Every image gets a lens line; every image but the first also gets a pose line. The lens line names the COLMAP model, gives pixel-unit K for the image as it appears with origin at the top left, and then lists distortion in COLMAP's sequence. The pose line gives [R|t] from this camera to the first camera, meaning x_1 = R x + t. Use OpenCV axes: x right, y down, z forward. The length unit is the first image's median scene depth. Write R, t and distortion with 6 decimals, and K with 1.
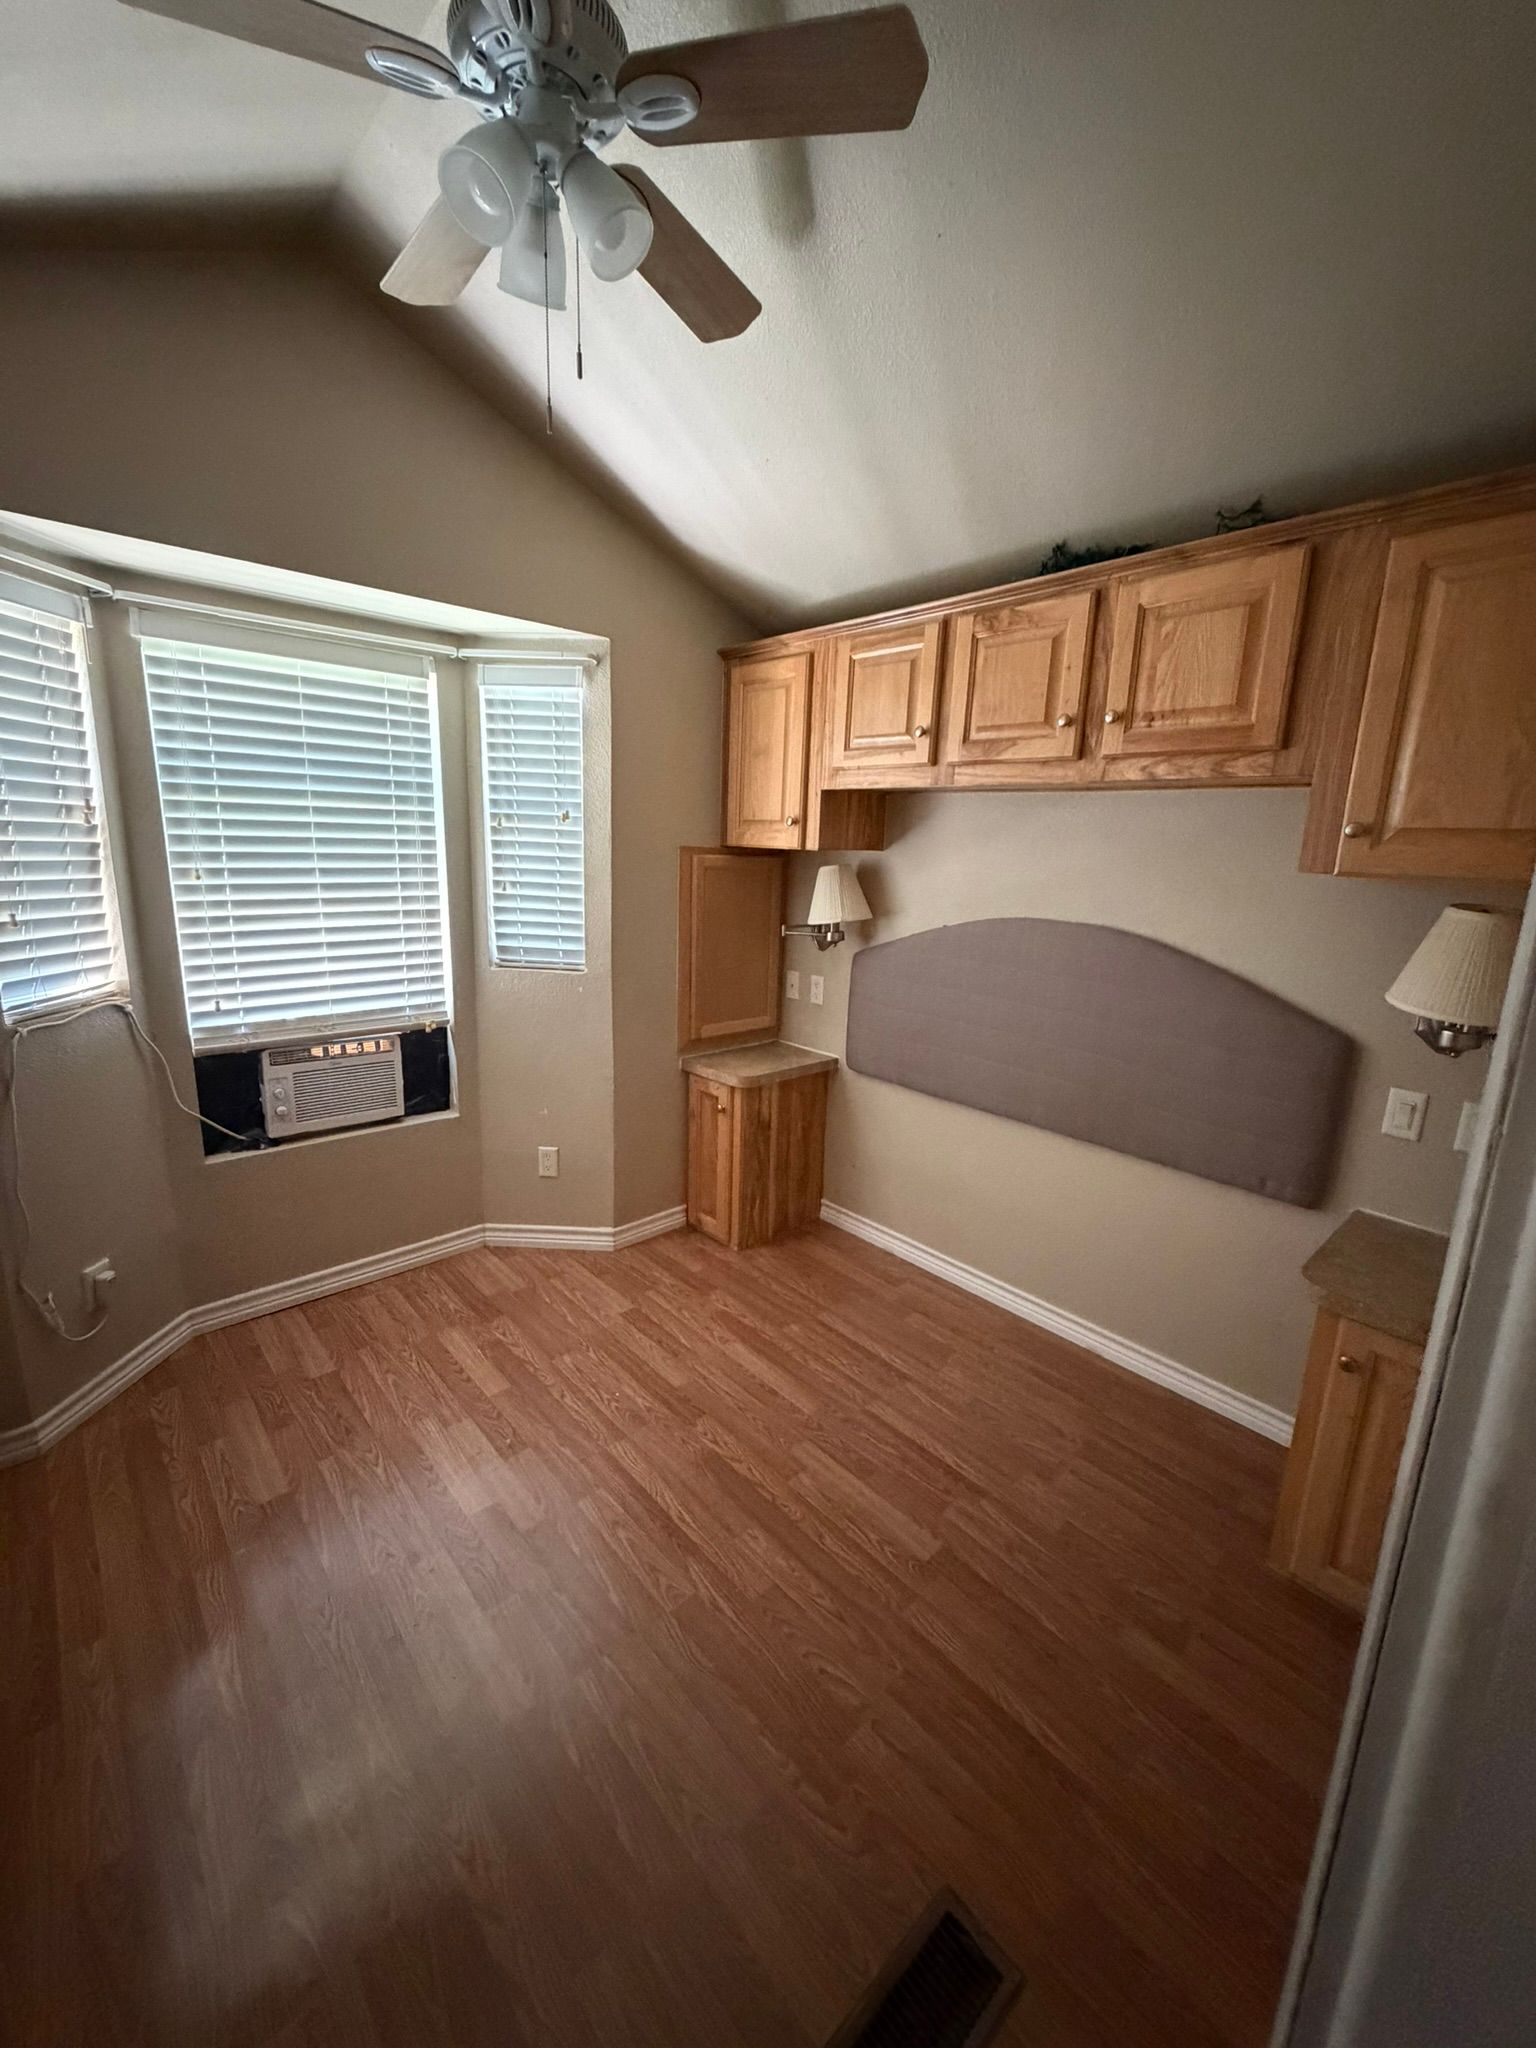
lens RADIAL K [[814.0, 0, 768.3], [0, 814.0, 1017.7], [0, 0, 1]] dist [-0.000880, 0.000549]
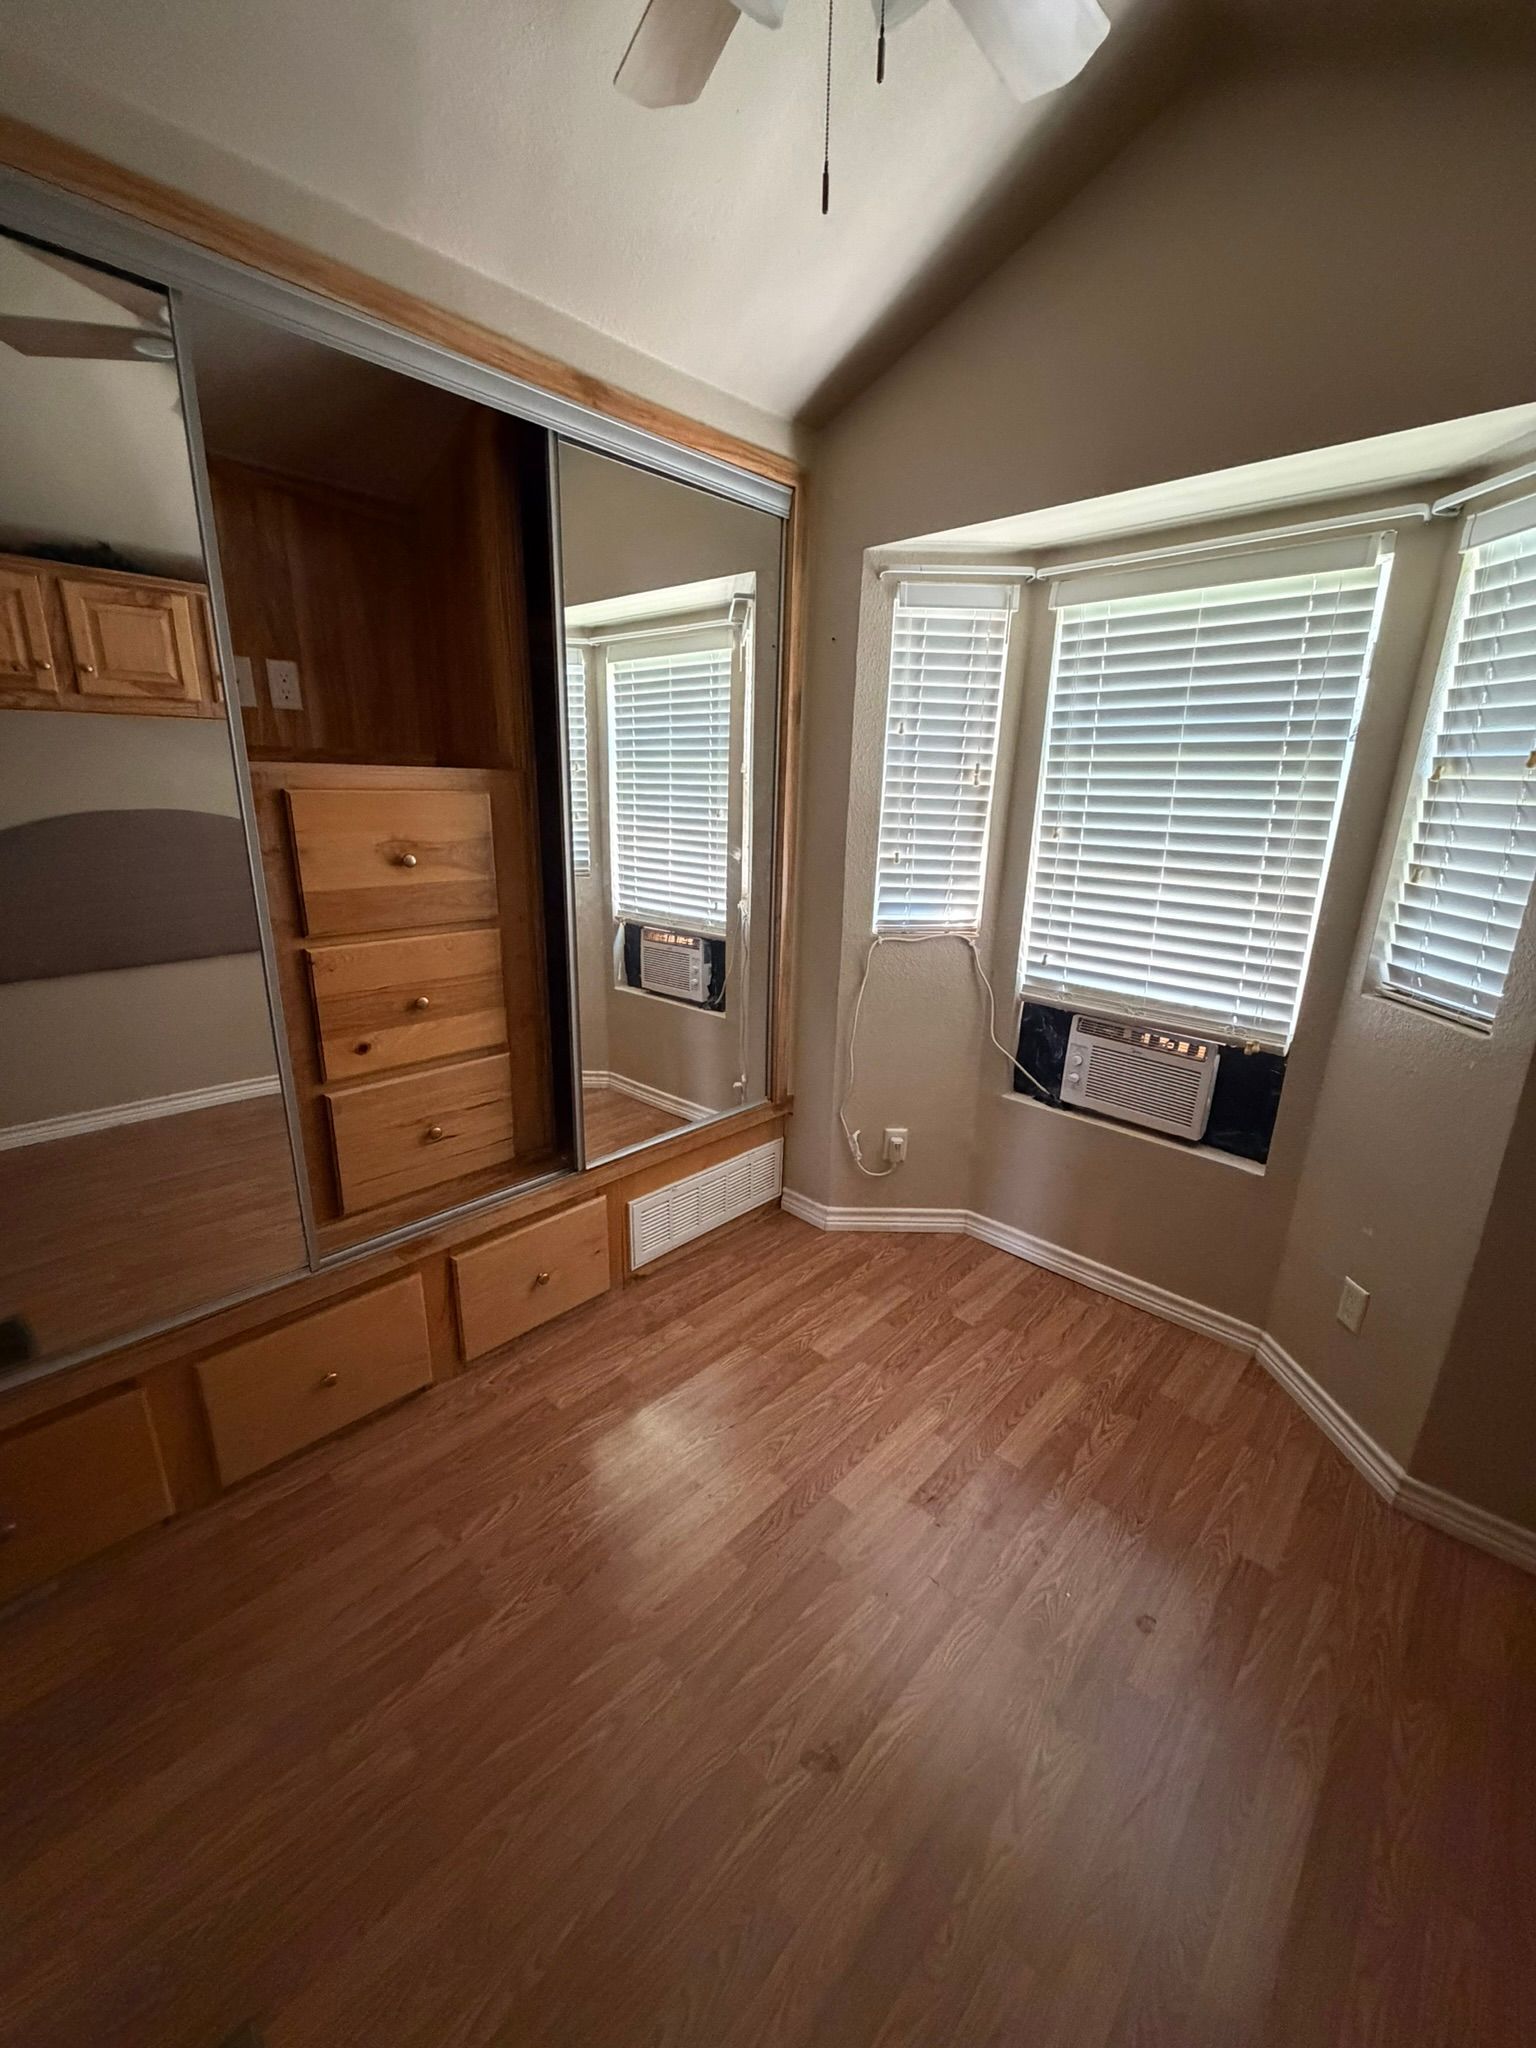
lens RADIAL K [[814.0, 0, 768.3], [0, 814.0, 1017.7], [0, 0, 1]] dist [-0.000880, 0.000549]
pose [[0.081951, 0.244919, -0.966074, 0.303614], [-0.234207, 0.946922, 0.220196, -0.084883], [0.968727, 0.208215, 0.134963, 0.492320]]
